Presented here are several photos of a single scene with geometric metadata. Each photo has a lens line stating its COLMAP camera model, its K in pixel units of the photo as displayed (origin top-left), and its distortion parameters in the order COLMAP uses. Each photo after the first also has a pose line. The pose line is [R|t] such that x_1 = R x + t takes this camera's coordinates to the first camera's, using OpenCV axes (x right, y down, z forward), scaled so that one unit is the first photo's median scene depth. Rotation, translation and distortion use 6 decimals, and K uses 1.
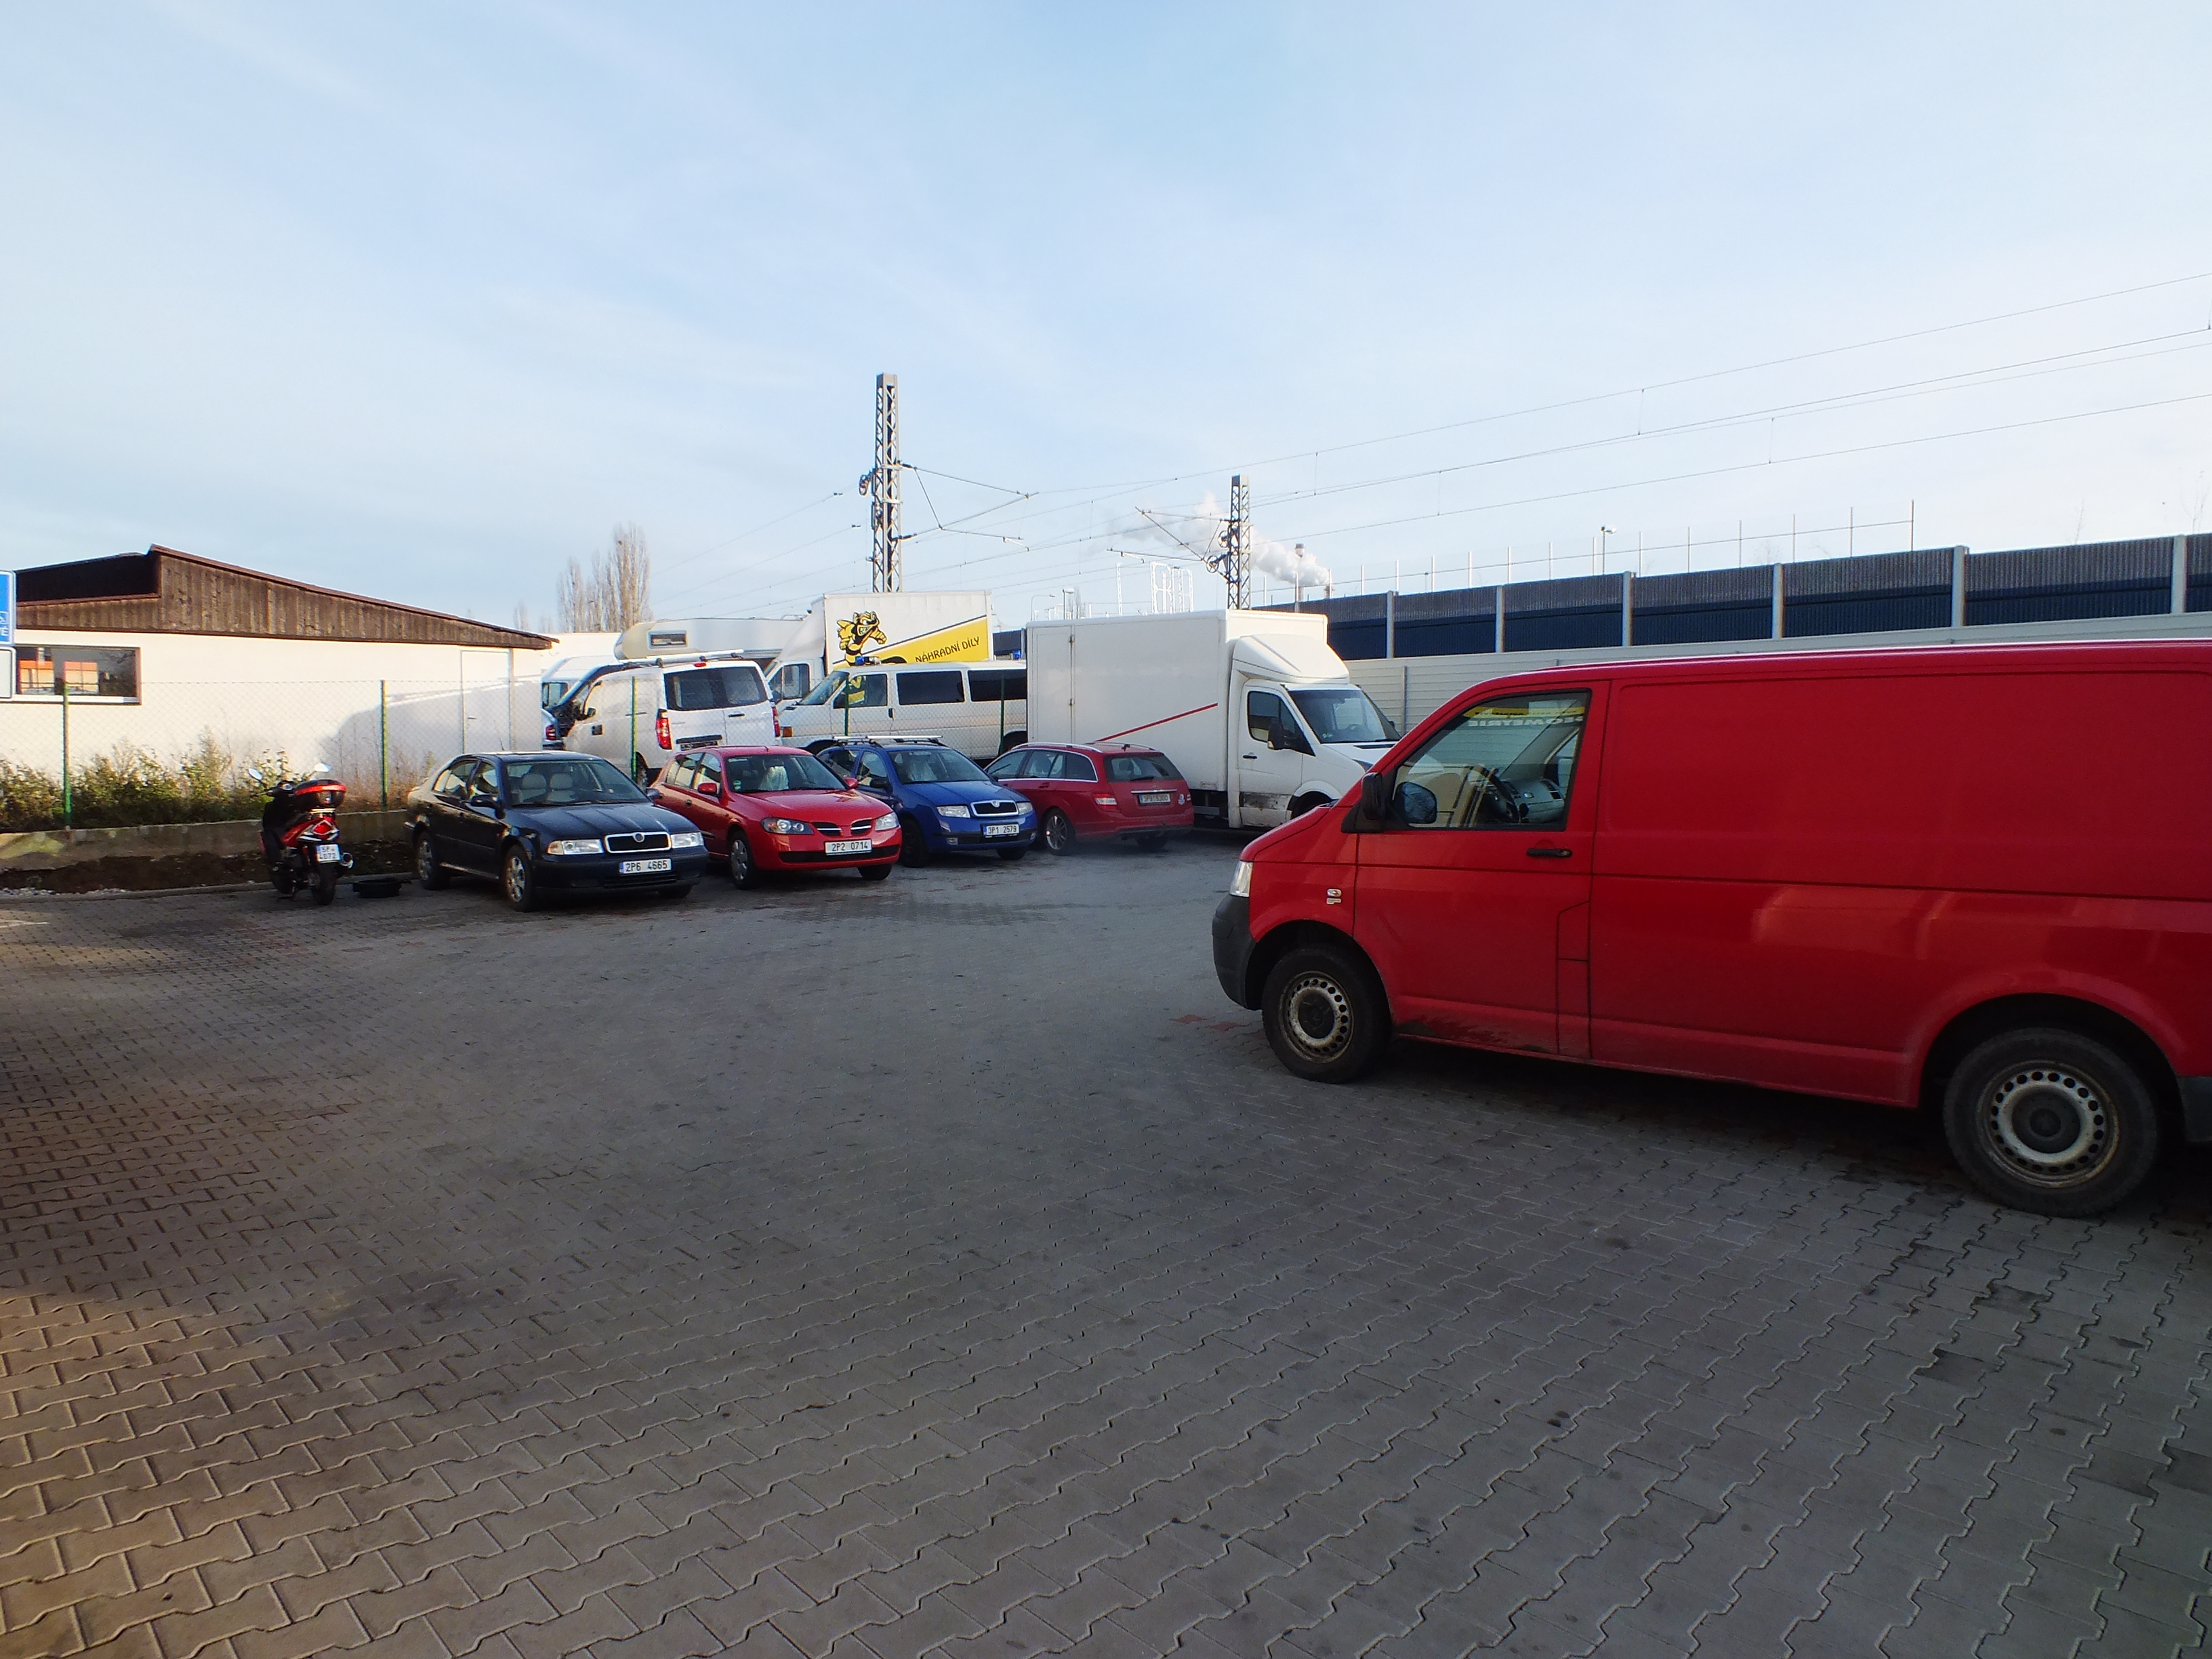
lens RADIAL K [[1377.7, 0, 1102.0], [0, 1377.7, 813.2], [0, 0, 1]] dist [-0.090035, 0.027481]
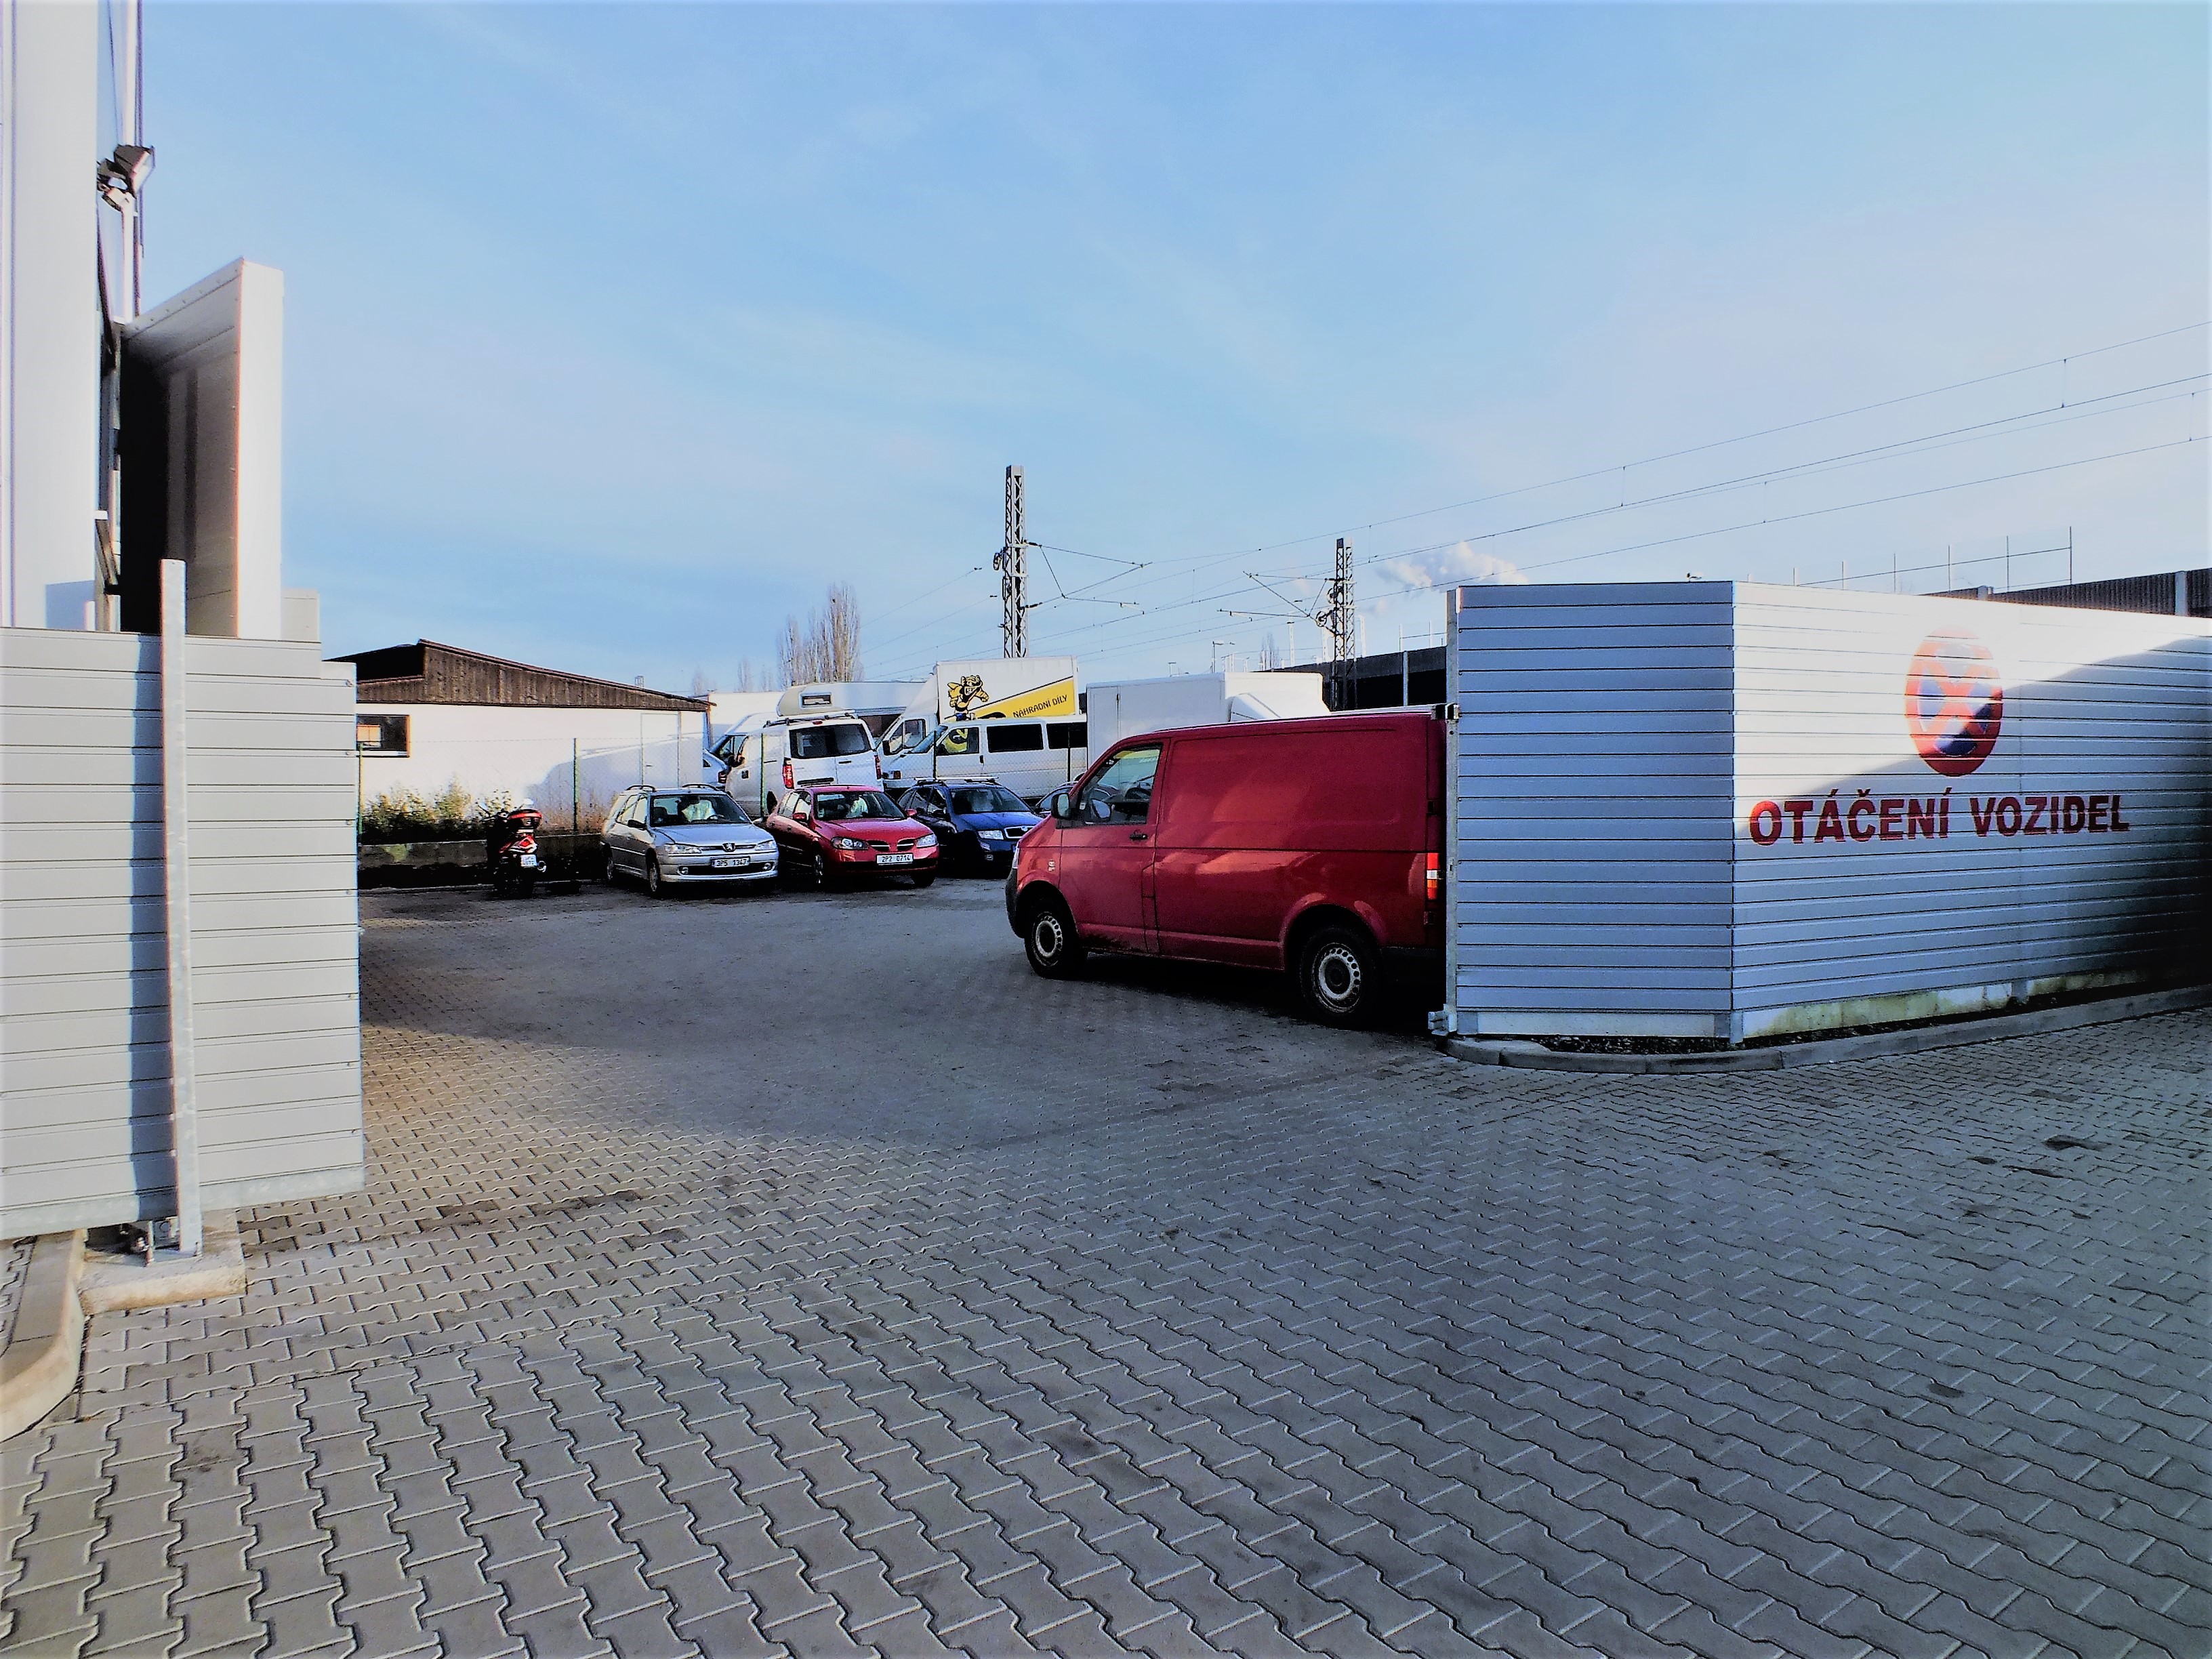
lens RADIAL K [[1377.7, 0, 1095.0], [0, 1377.7, 780.8], [0, 0, 1]] dist [-0.090035, 0.027481]
pose [[0.987405, -0.009583, -0.157920, 0.174266], [0.000841, 0.998468, -0.055334, 0.017759], [0.158208, 0.054504, 0.985900, -0.235526]]
